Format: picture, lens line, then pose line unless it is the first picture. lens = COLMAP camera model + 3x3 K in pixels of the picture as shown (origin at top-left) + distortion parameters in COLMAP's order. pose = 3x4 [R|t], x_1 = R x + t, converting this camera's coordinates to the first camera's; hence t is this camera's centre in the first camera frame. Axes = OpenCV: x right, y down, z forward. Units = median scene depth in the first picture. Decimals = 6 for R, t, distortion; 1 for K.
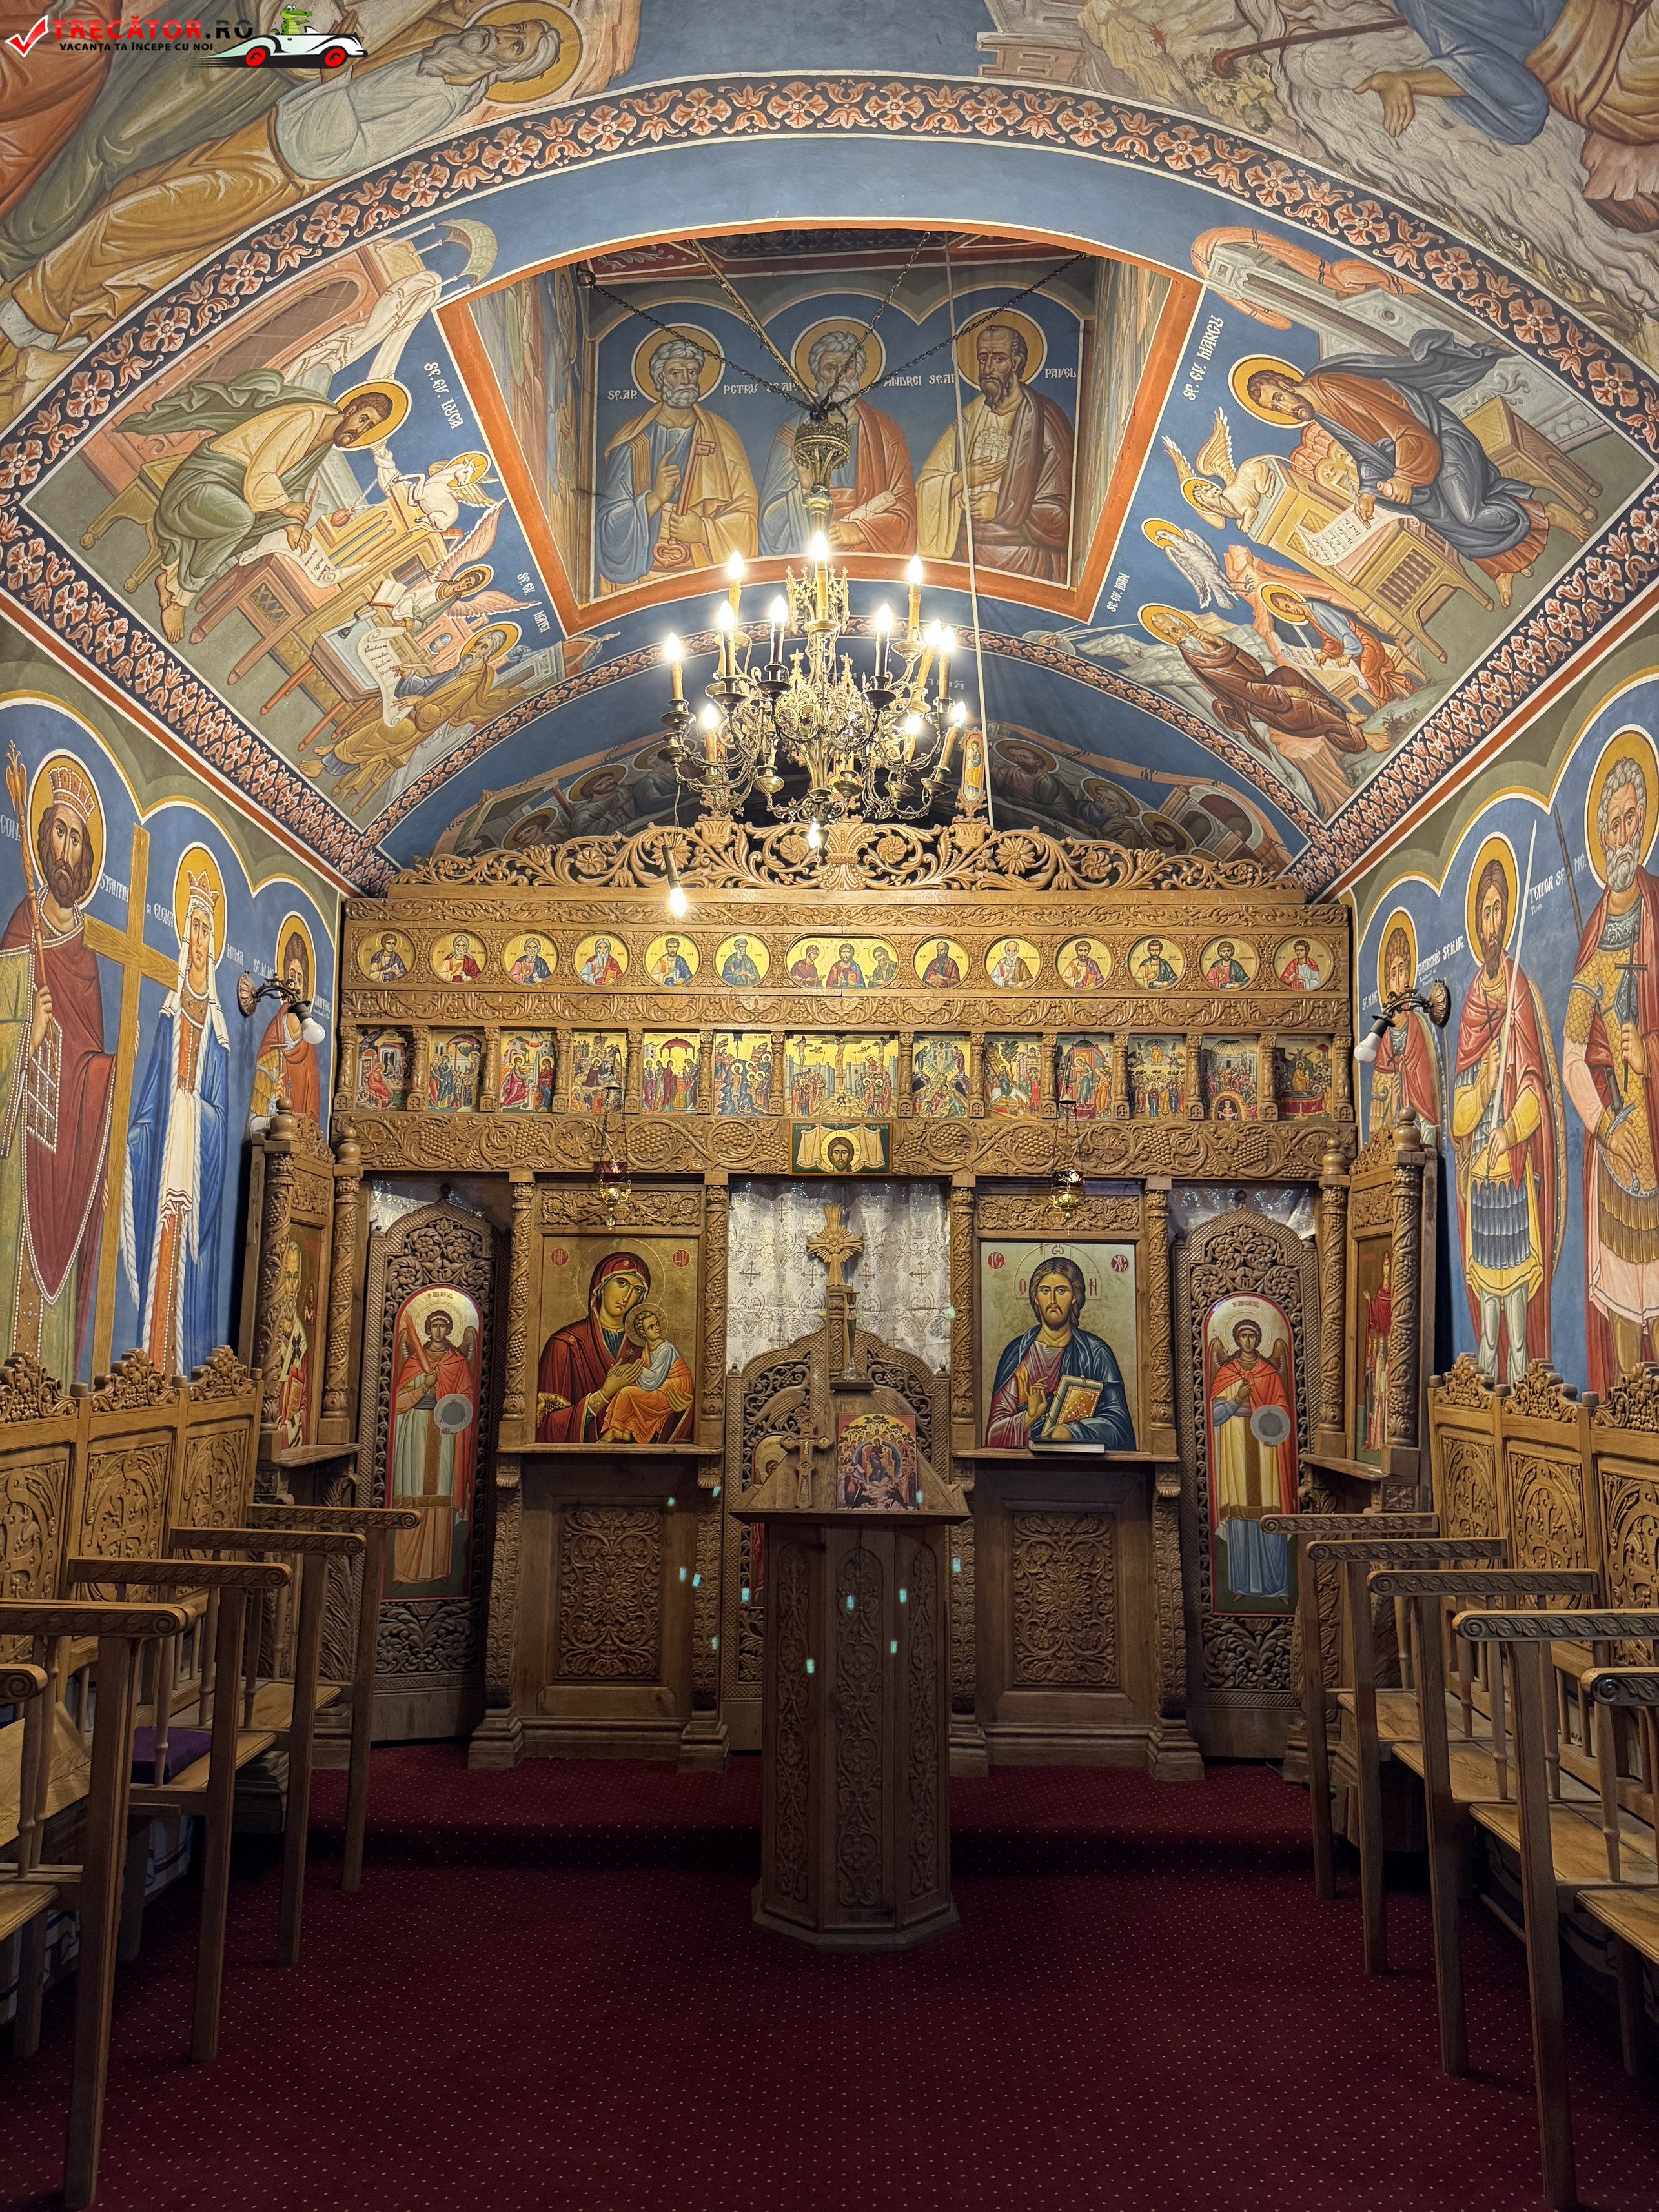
lens RADIAL K [[1533.8, 0, 821.4], [0, 1533.8, 1109.6], [0, 0, 1]] dist [0.187749, -0.374147]
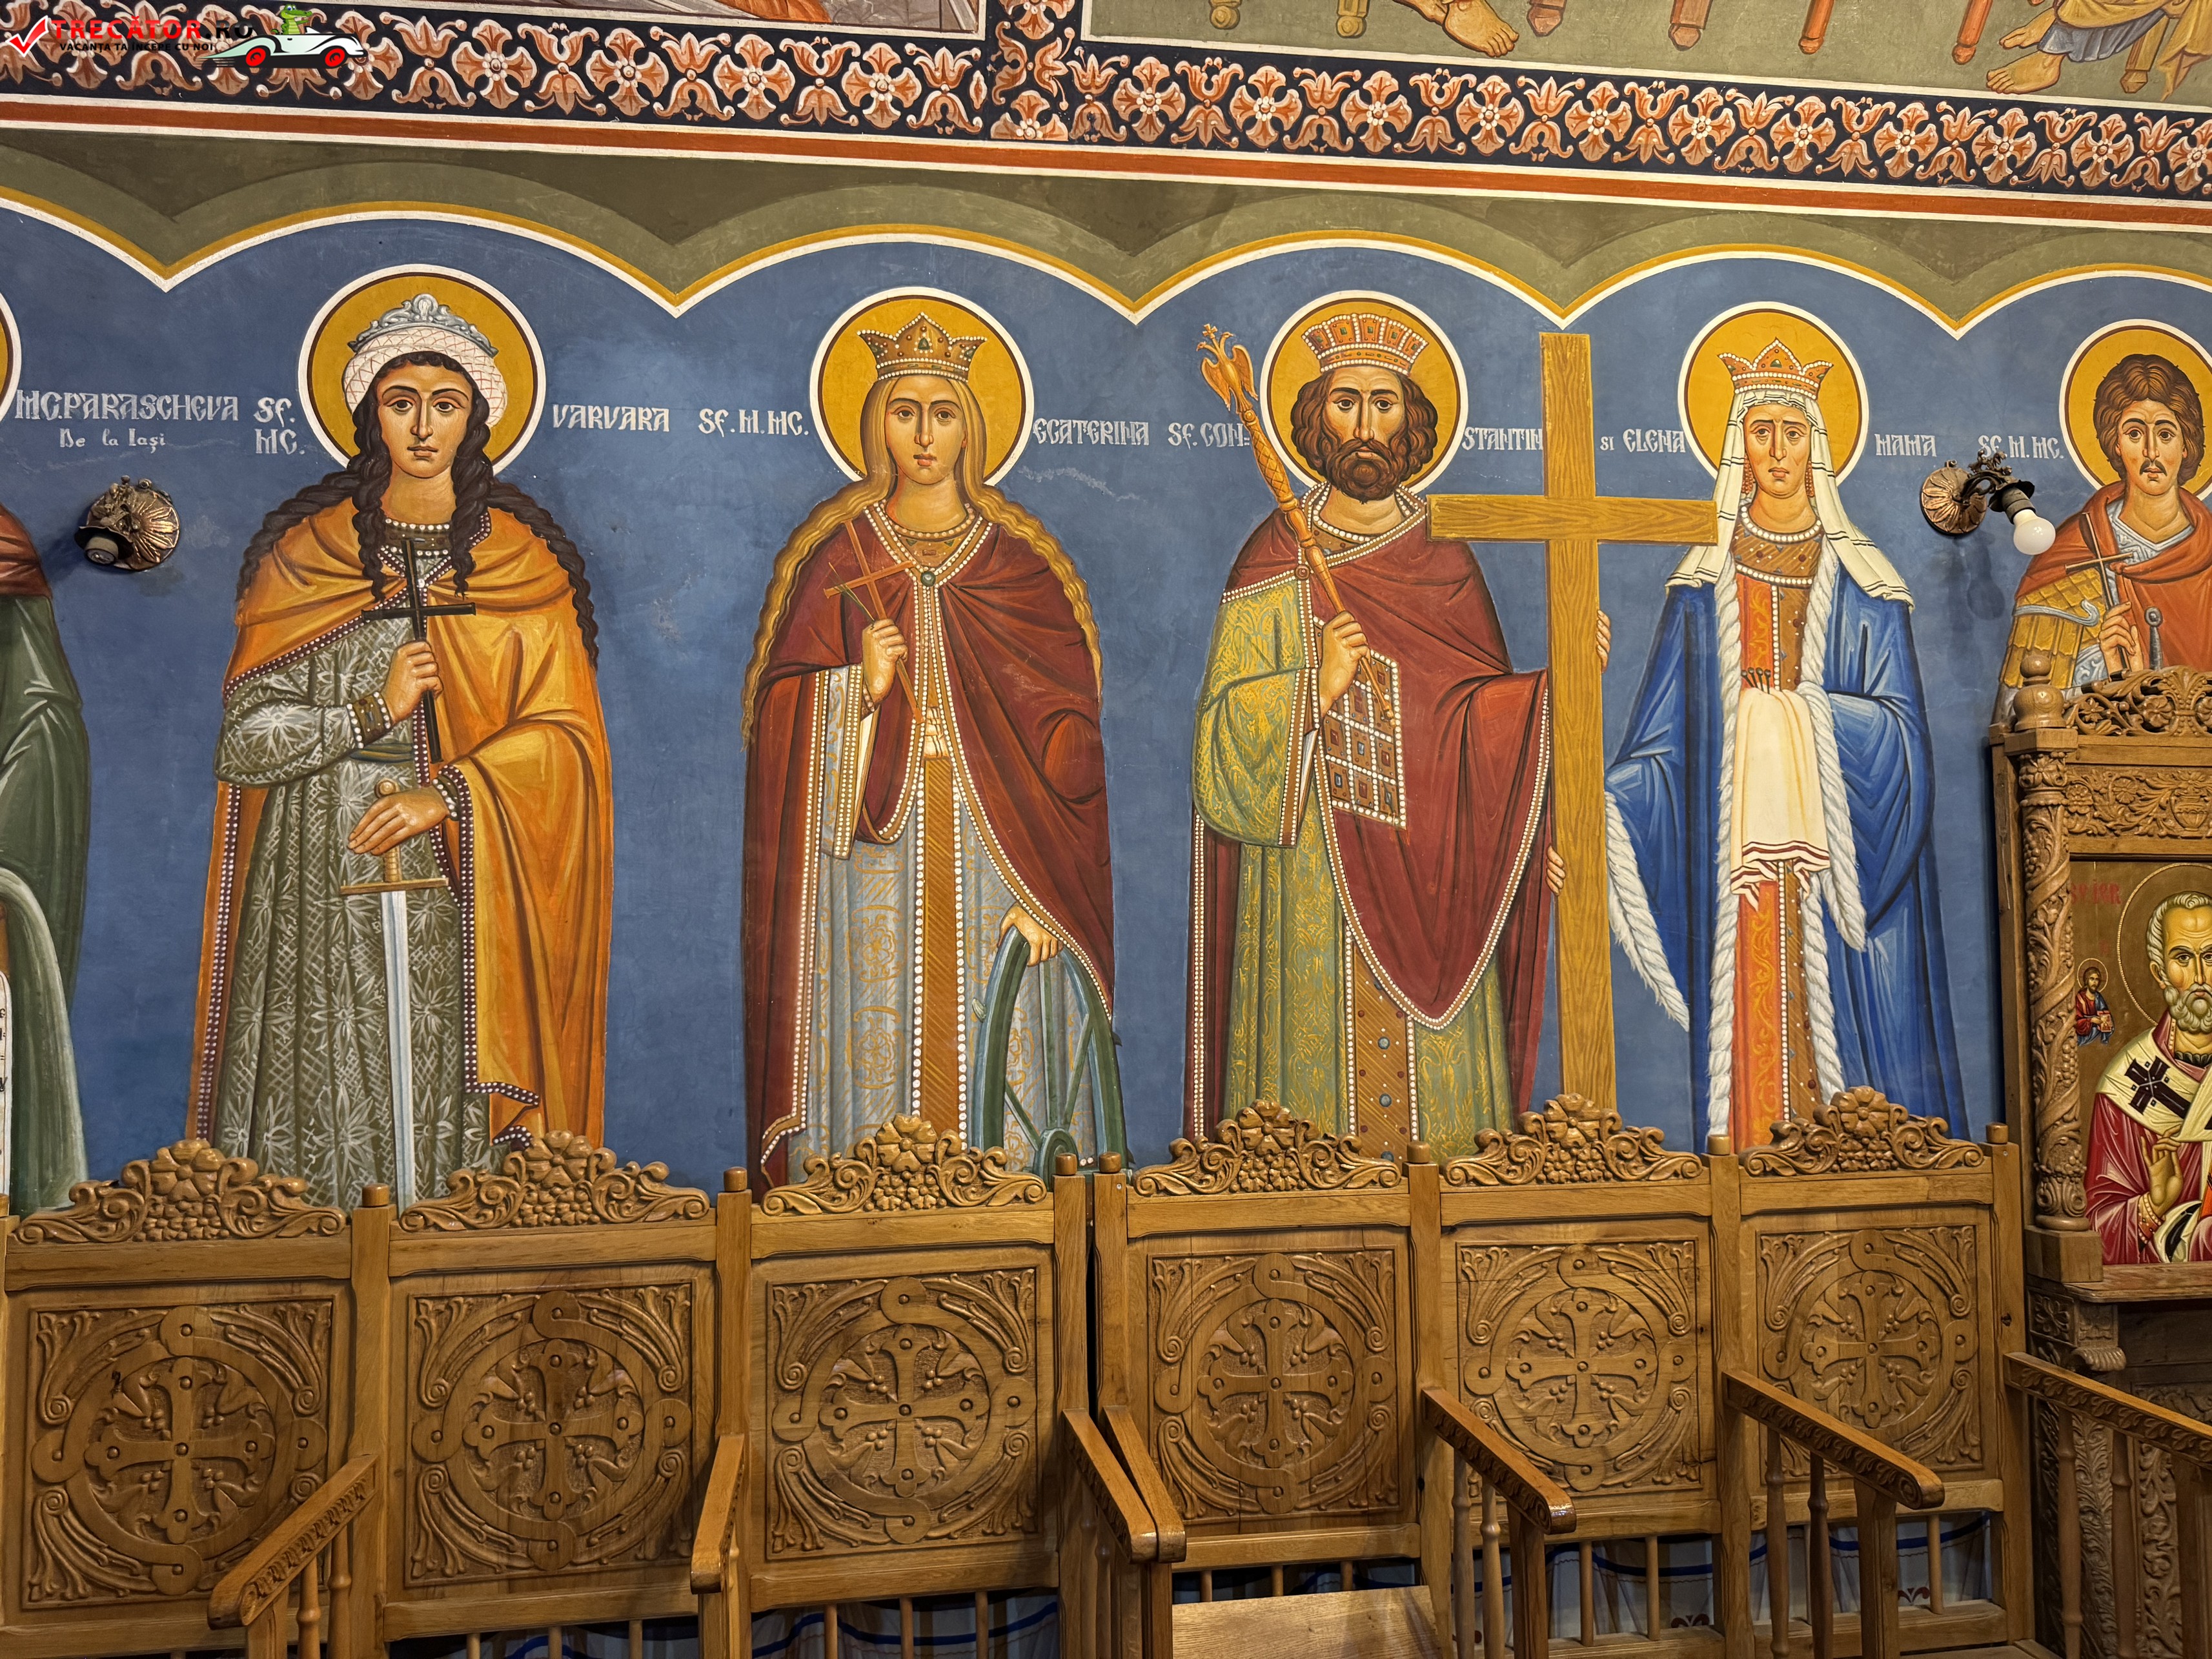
lens RADIAL K [[1560.6, 0, 1106.0], [0, 1560.6, 829.5], [0, 0, 1]] dist [0.027585, -0.037874]
pose [[0.171081, -0.080344, -0.981976, 0.142030], [0.149078, 0.987305, -0.054808, 0.031955], [0.973913, -0.137015, 0.180887, 0.486451]]
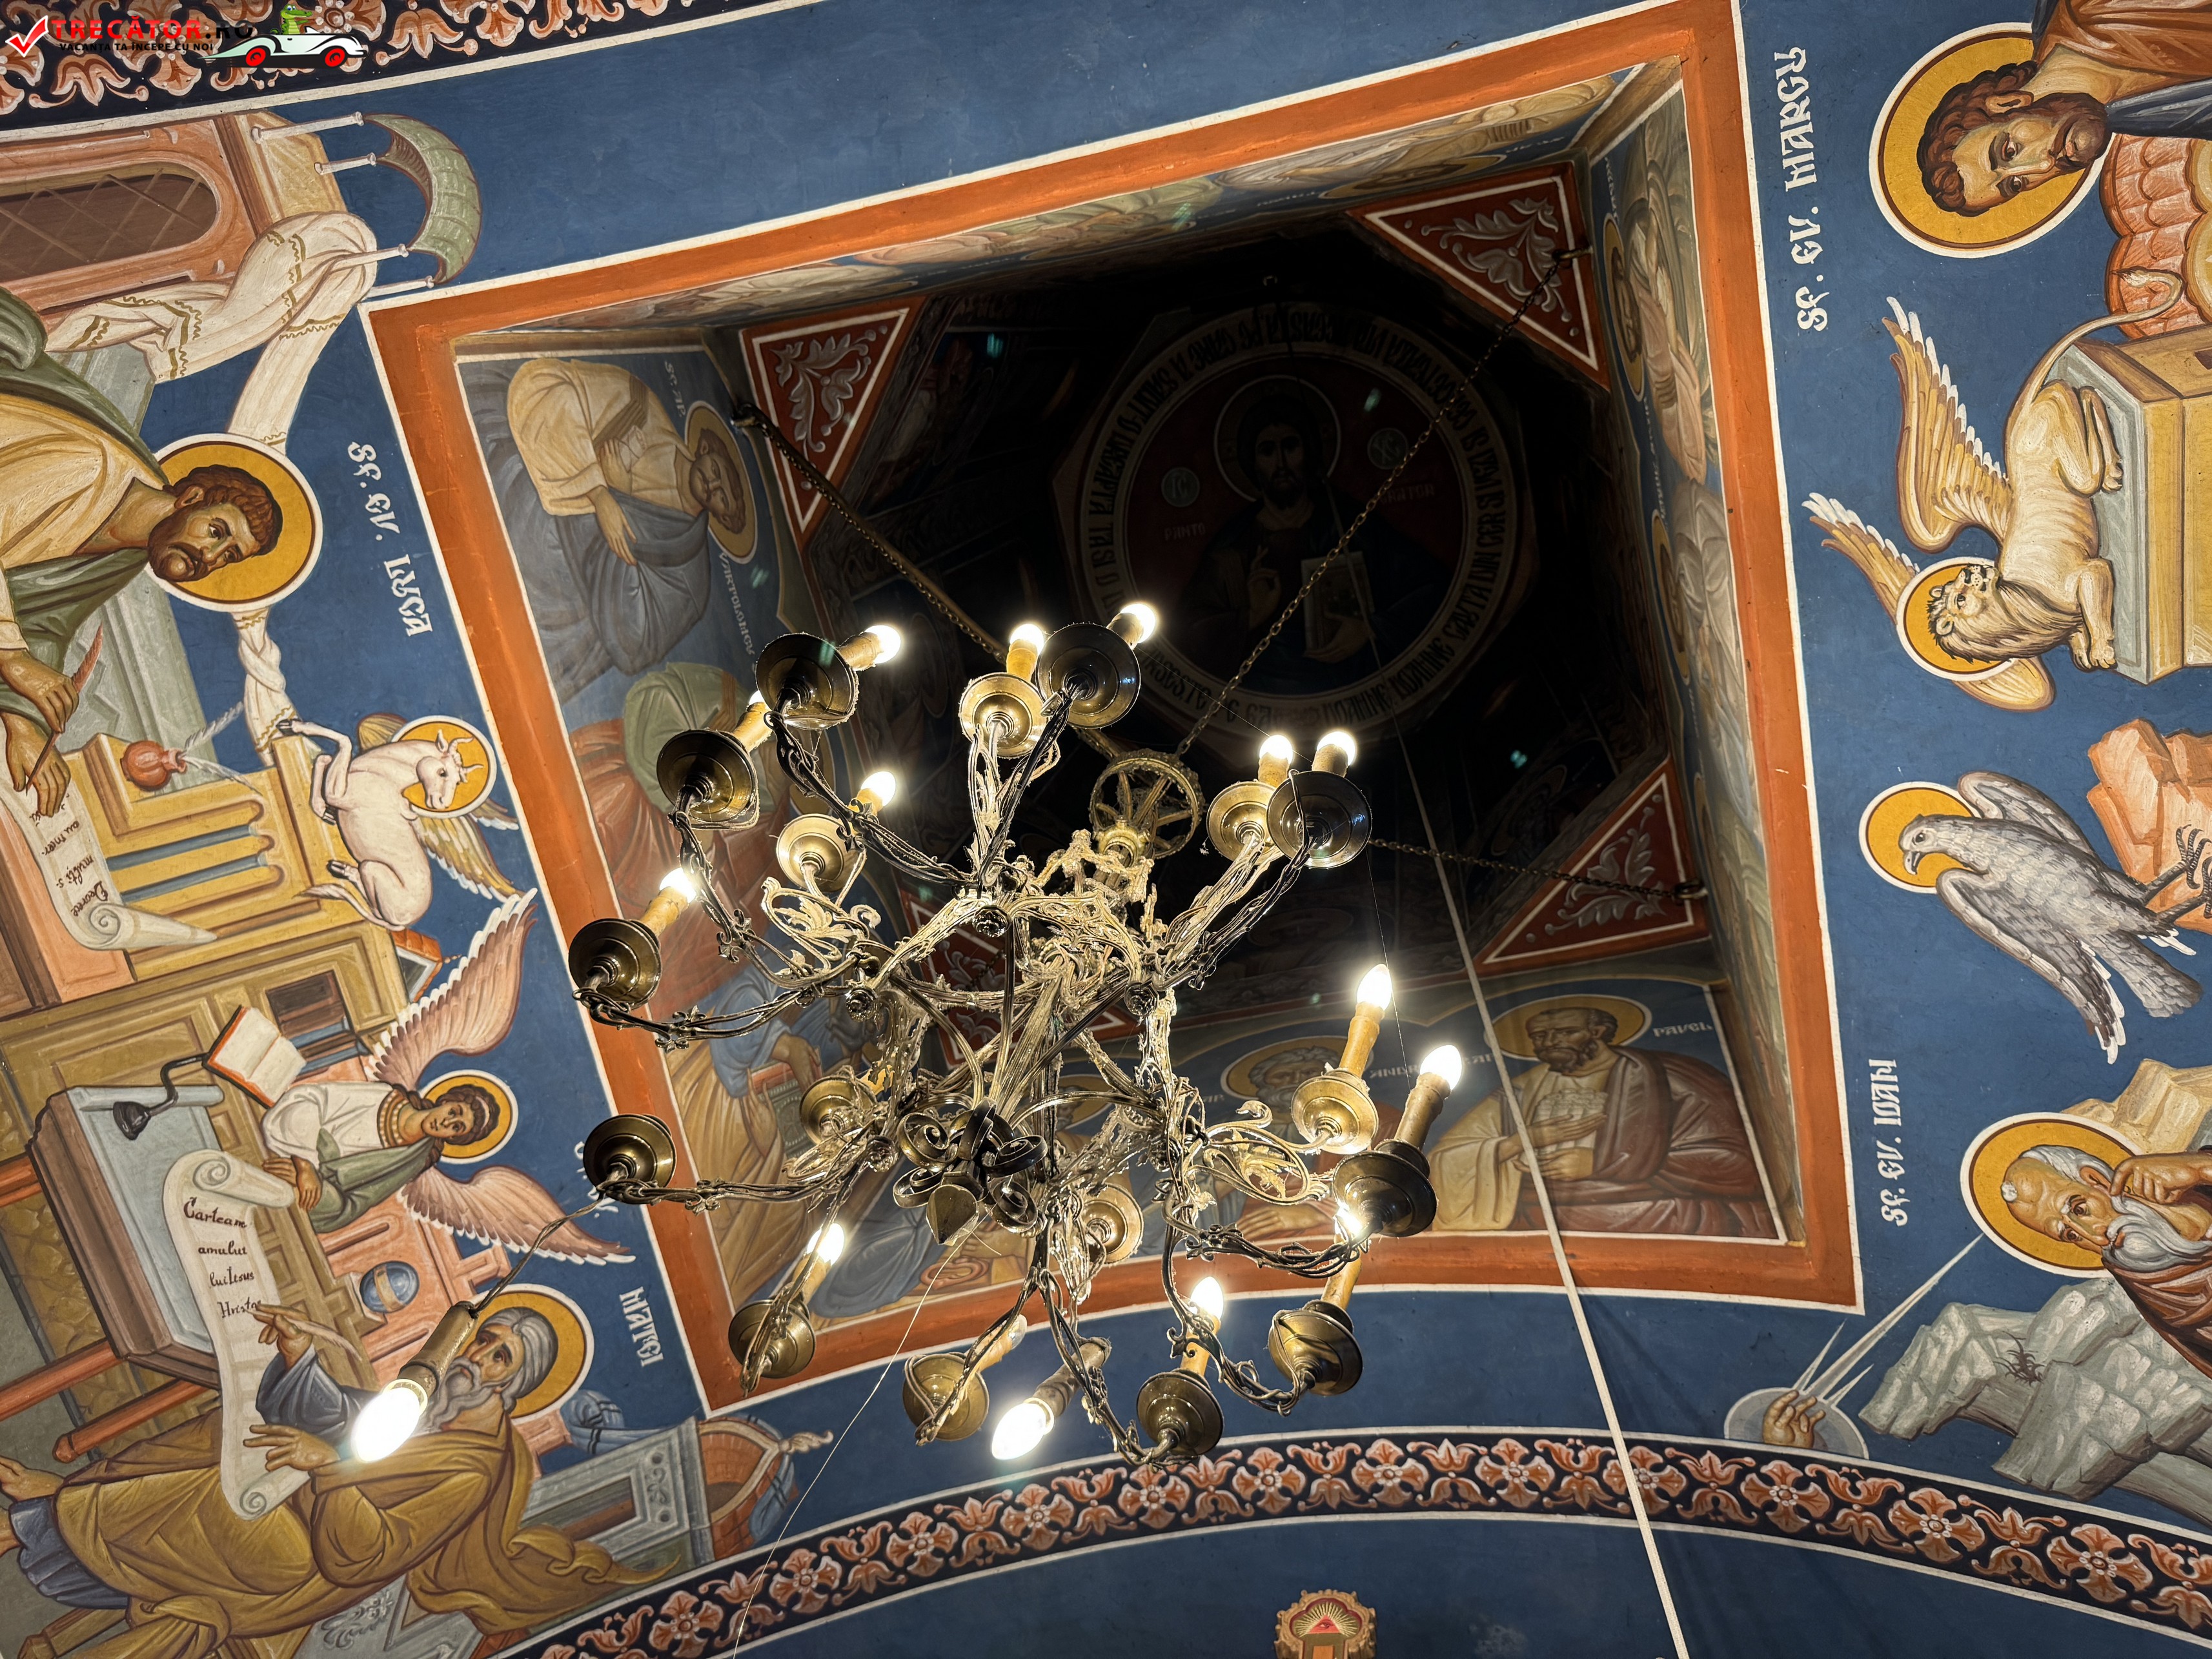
lens RADIAL K [[1587.2, 0, 1105.4], [0, 1587.2, 836.1], [0, 0, 1]] dist [0.007035, -0.010084]
pose [[0.968030, -0.133223, -0.212531, 0.081231], [-0.139920, 0.416428, -0.898337, 0.044551], [0.208184, 0.899355, 0.384474, 0.667408]]
